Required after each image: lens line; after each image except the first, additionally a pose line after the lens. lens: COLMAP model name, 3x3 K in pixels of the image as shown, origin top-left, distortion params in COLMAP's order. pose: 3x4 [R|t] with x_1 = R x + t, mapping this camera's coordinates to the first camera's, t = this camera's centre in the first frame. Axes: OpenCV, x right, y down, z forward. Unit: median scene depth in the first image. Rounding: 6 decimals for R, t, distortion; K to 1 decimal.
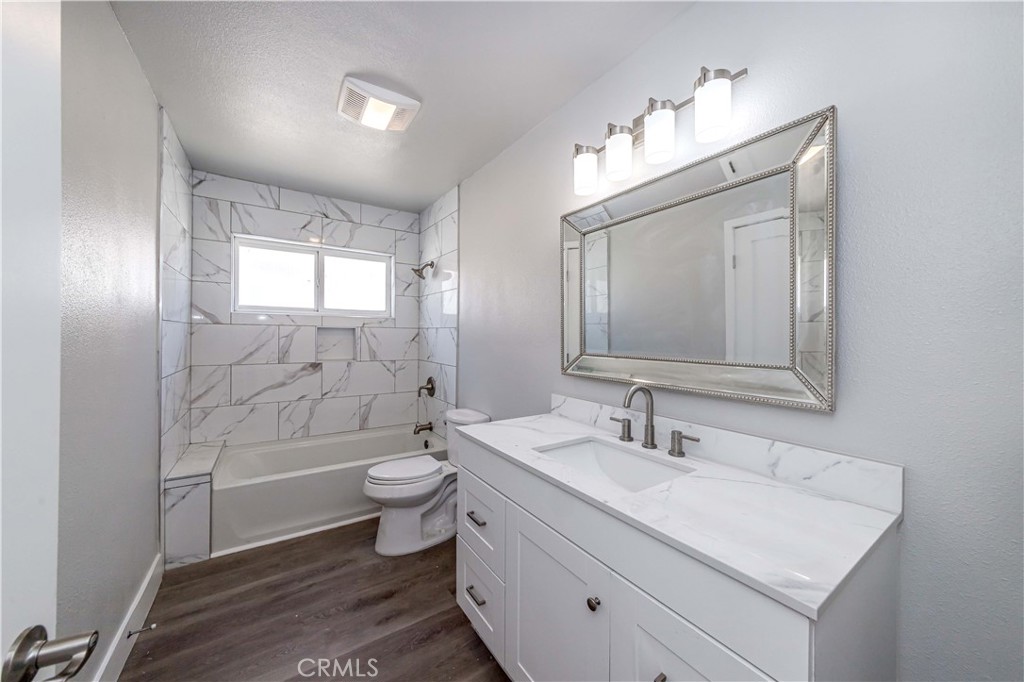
lens RADIAL K [[382.7, 0, 509.8], [0, 382.7, 337.5], [0, 0, 1]] dist [-0.000784, -0.000038]
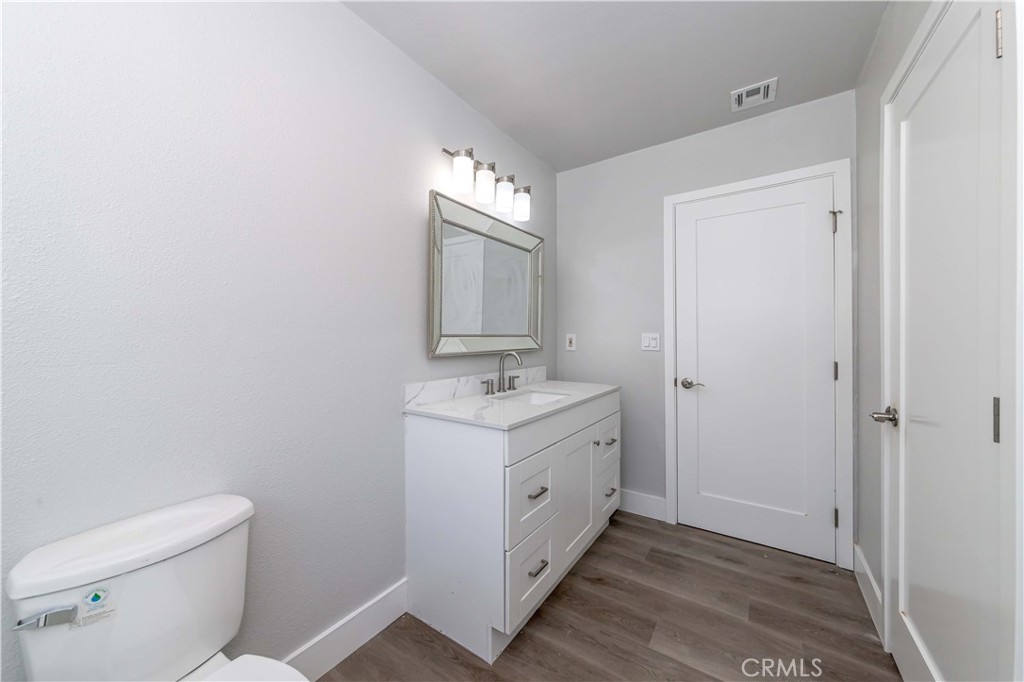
lens RADIAL K [[382.7, 0, 509.8], [0, 382.7, 337.5], [0, 0, 1]] dist [-0.000784, -0.000038]
pose [[-0.397514, -0.011592, 0.917523, -0.980336], [0.005331, 0.999874, 0.014942, 0.039883], [-0.917581, 0.010831, -0.397402, 1.455303]]
